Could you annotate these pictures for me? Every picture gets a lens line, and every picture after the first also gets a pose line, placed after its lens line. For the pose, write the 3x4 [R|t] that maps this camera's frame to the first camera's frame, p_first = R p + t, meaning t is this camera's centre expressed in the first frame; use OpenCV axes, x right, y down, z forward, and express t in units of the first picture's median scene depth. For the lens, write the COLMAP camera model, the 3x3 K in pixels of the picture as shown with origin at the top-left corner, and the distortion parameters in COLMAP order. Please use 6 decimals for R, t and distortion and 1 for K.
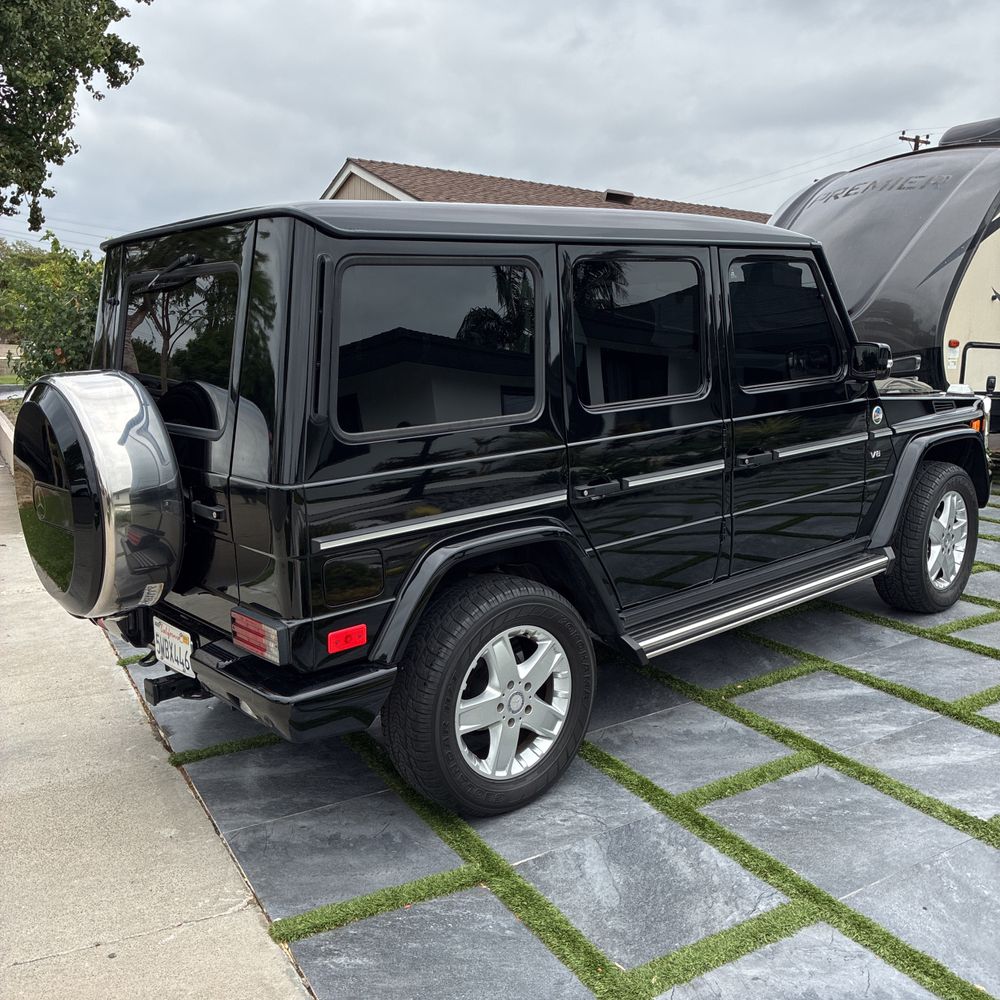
lens RADIAL K [[1008.7, 0, 502.9], [0, 1008.7, 500.3], [0, 0, 1]] dist [0.020890, 0.000000]
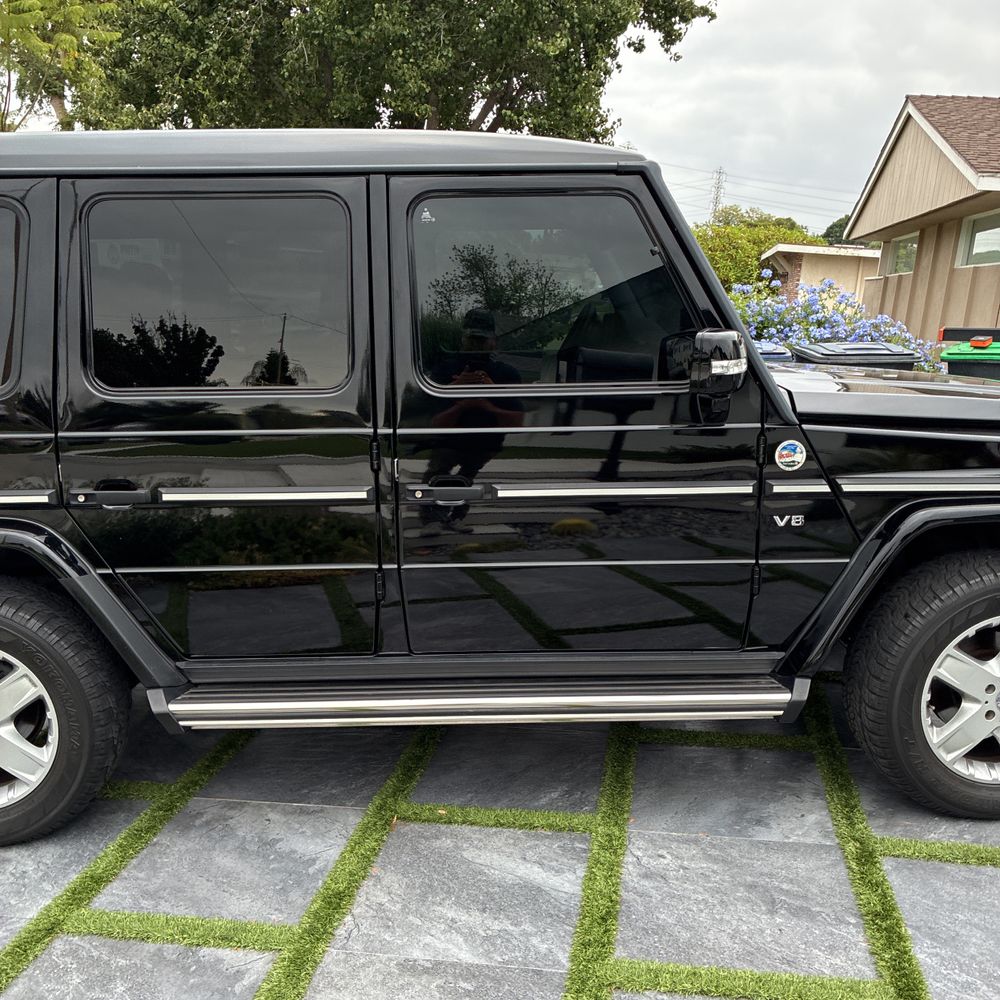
lens RADIAL K [[1008.7, 0, 489.2], [0, 1008.7, 512.1], [0, 0, 1]] dist [0.020890, 0.000000]
pose [[0.769523, 0.160643, -0.618084, 0.791507], [-0.133153, 0.986934, 0.090731, -0.106913], [0.624583, 0.012480, 0.780859, 0.563518]]
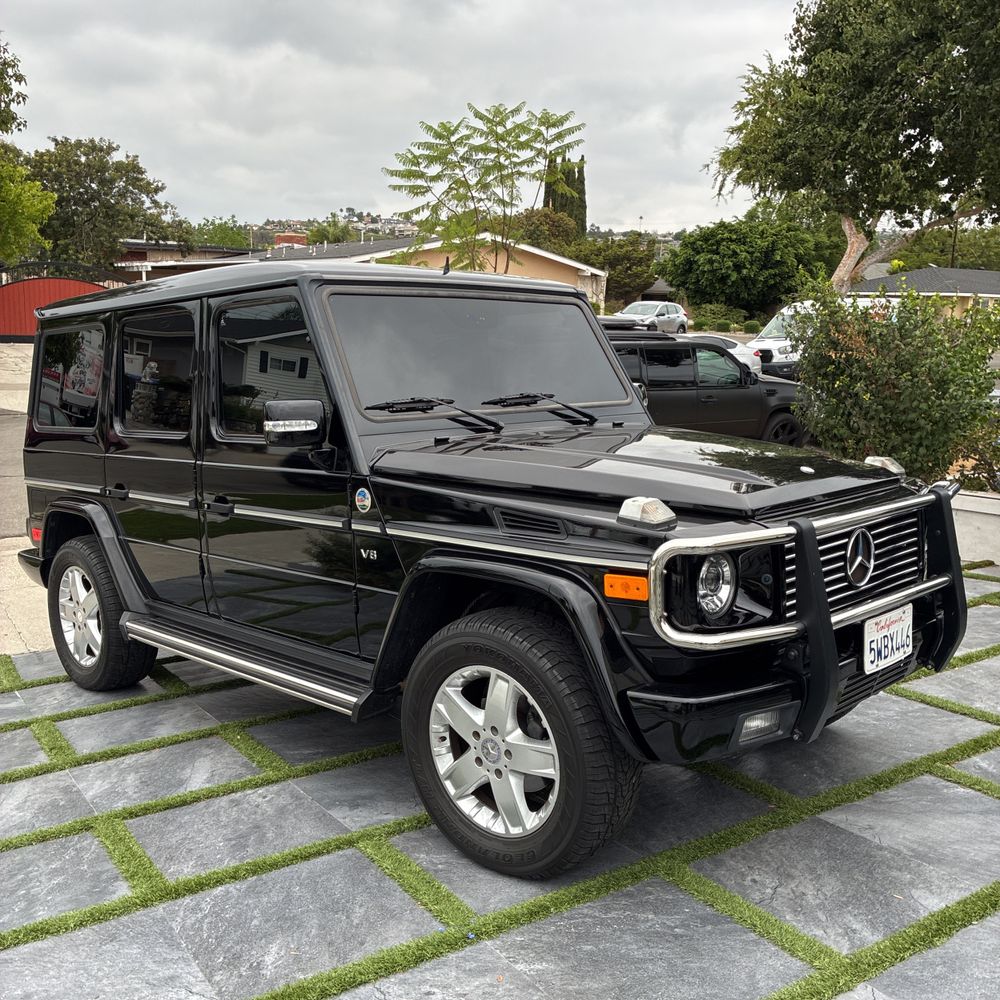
lens RADIAL K [[1008.7, 0, 493.5], [0, 1008.7, 495.3], [0, 0, 1]] dist [0.020890, 0.000000]
pose [[0.075119, 0.149403, -0.985919, 1.424587], [-0.157953, 0.978013, 0.136170, -0.262637], [0.984585, 0.145500, 0.097066, 1.336831]]
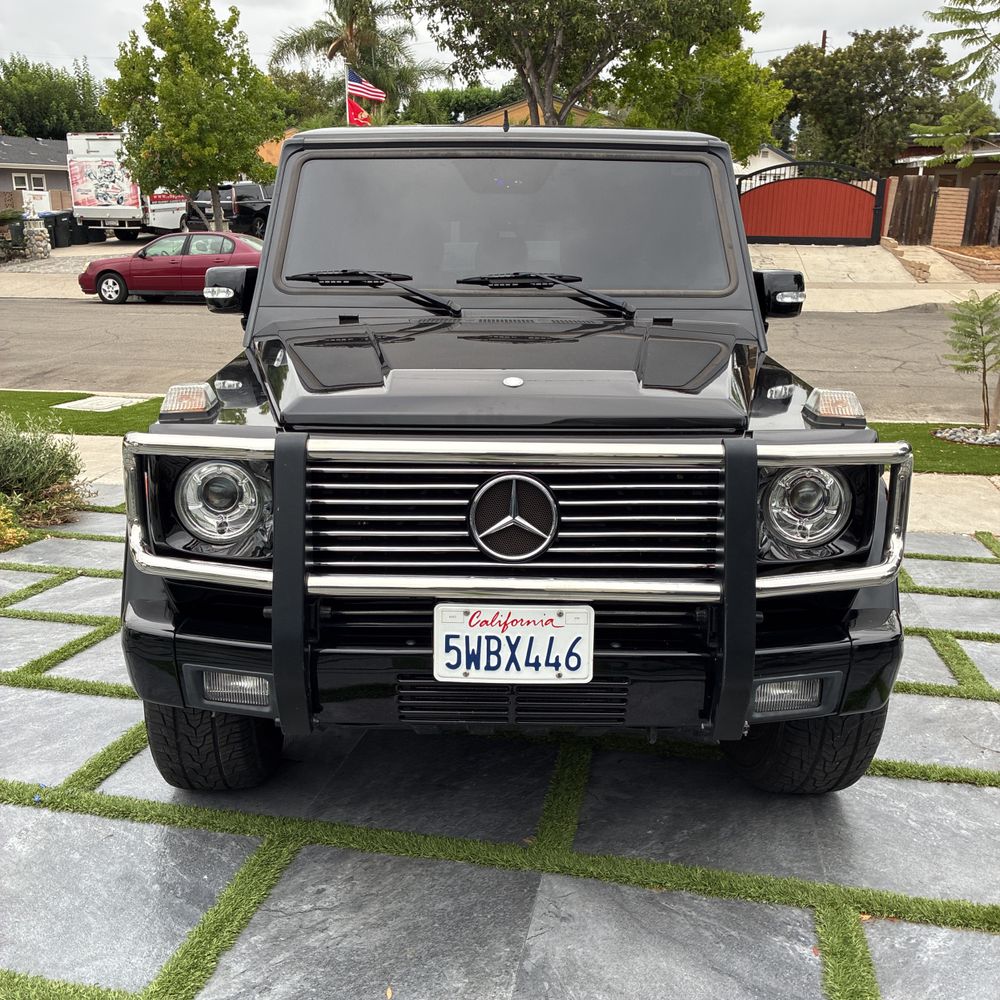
lens RADIAL K [[1008.7, 0, 498.3], [0, 1008.7, 492.7], [0, 0, 1]] dist [0.020890, 0.000000]
pose [[-0.648963, 0.176027, -0.740177, 1.036257], [-0.128478, 0.933540, 0.334658, -0.344570], [0.749894, 0.312277, -0.583217, 2.049291]]
